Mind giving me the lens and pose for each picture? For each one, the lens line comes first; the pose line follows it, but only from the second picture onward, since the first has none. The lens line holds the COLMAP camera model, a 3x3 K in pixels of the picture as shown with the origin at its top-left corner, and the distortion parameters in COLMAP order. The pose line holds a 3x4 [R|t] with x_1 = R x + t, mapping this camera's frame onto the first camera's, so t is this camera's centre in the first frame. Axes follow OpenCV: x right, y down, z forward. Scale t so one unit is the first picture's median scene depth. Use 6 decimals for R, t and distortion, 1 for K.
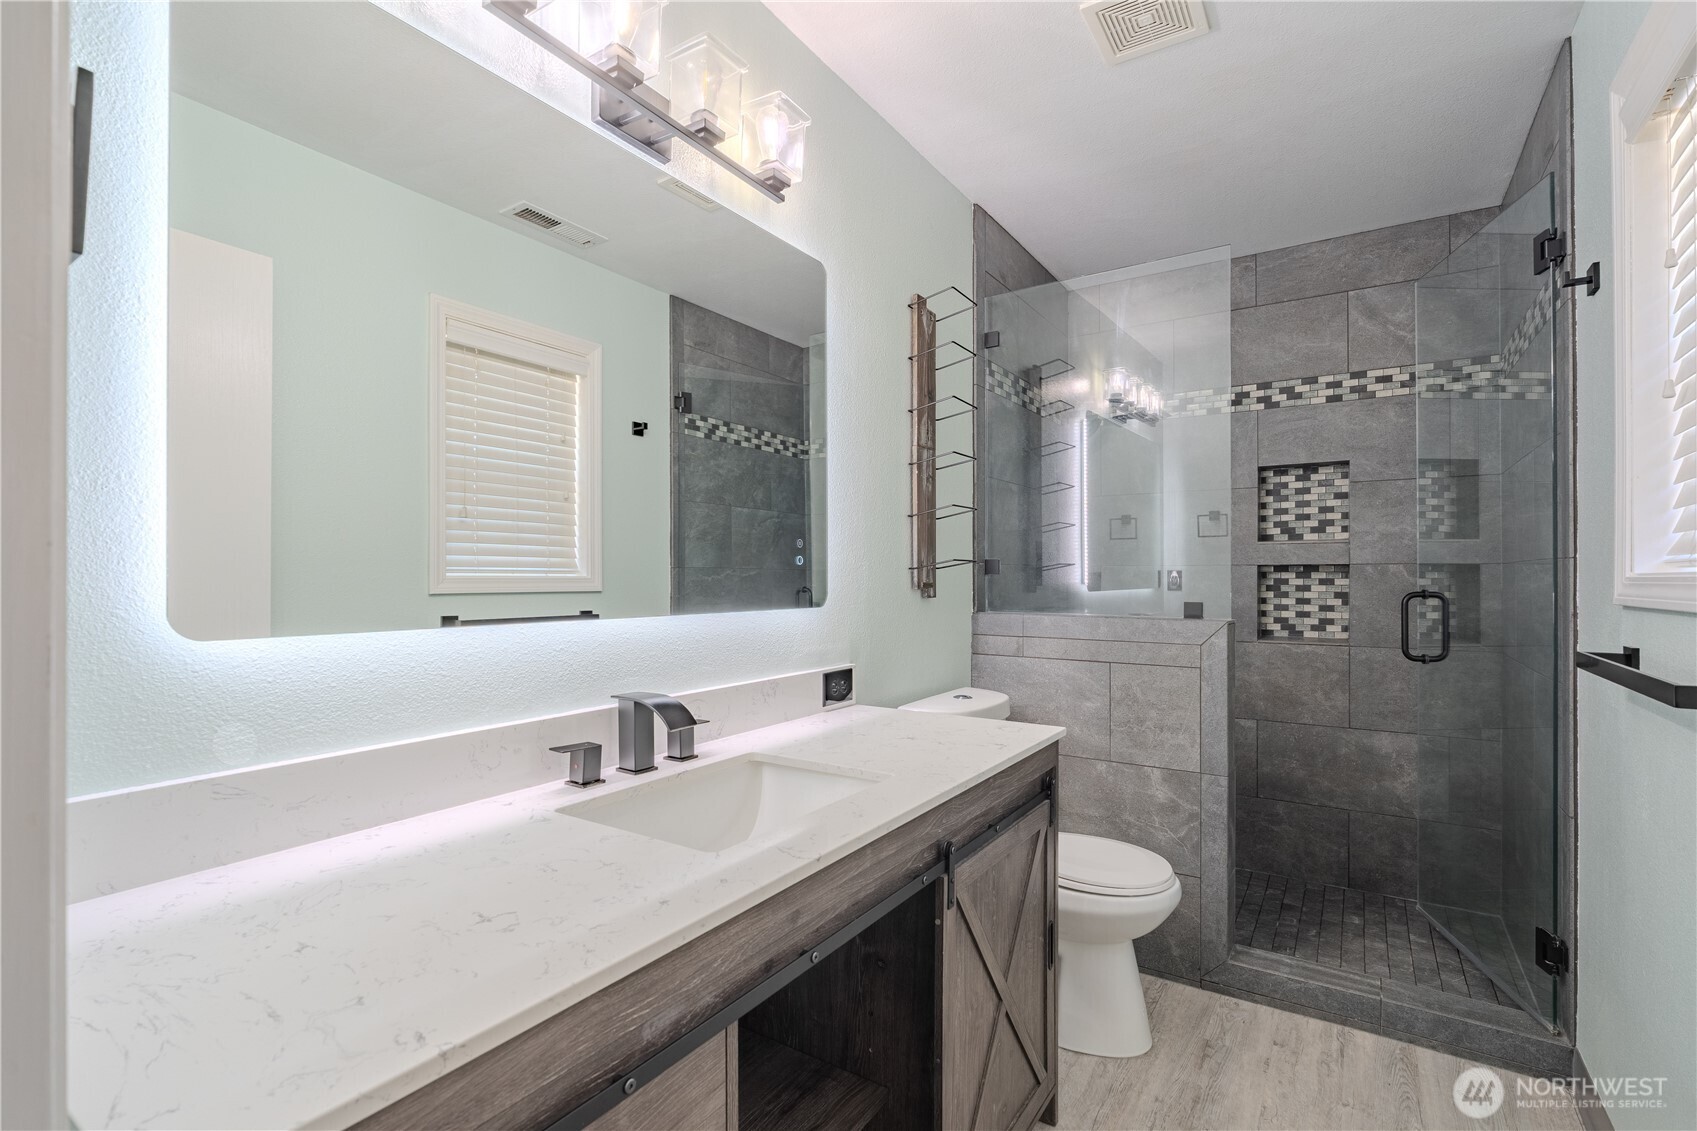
lens RADIAL K [[778.9, 0, 844.4], [0, 778.9, 573.3], [0, 0, 1]] dist [-0.004299, 0.000038]
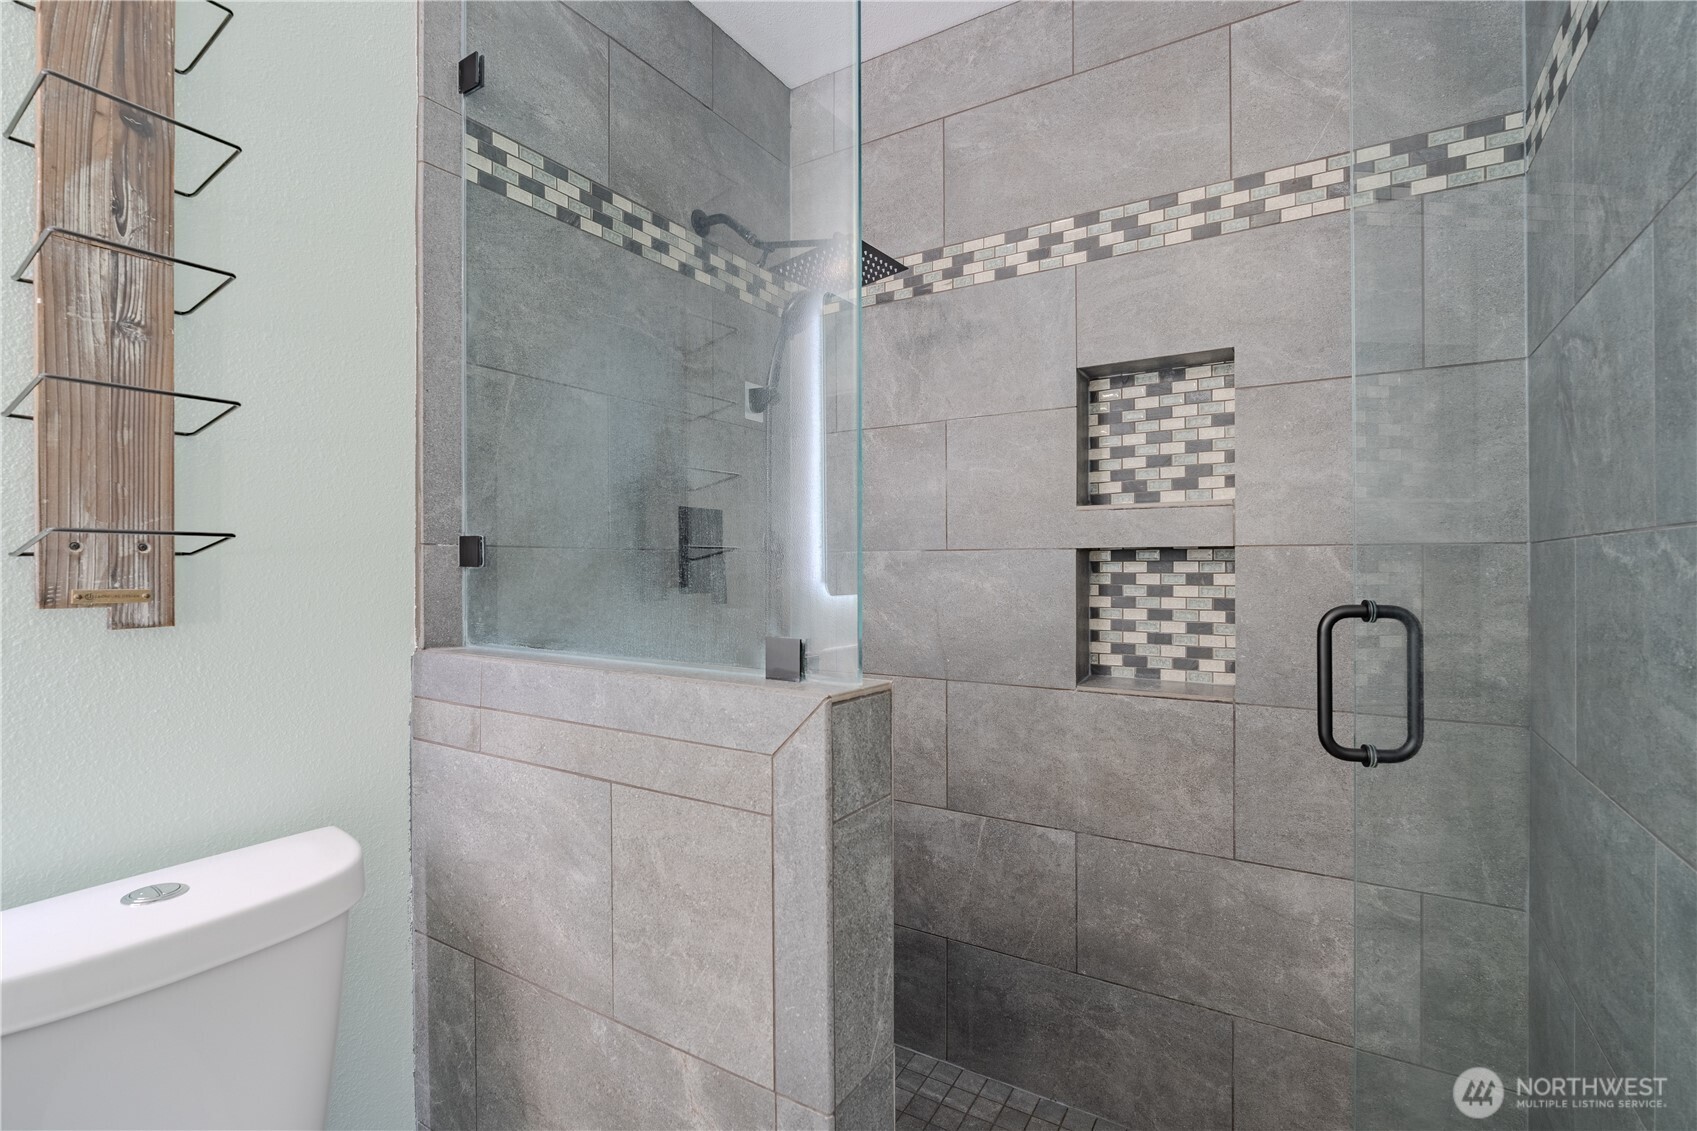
lens RADIAL K [[776.0, 0, 847.0], [0, 776.0, 563.9], [0, 0, 1]] dist [-0.005193, -0.000325]
pose [[0.999785, -0.001891, 0.020673, 0.368897], [0.001855, 0.999997, 0.001775, -0.001182], [-0.020676, -0.001736, 0.999785, 0.472221]]
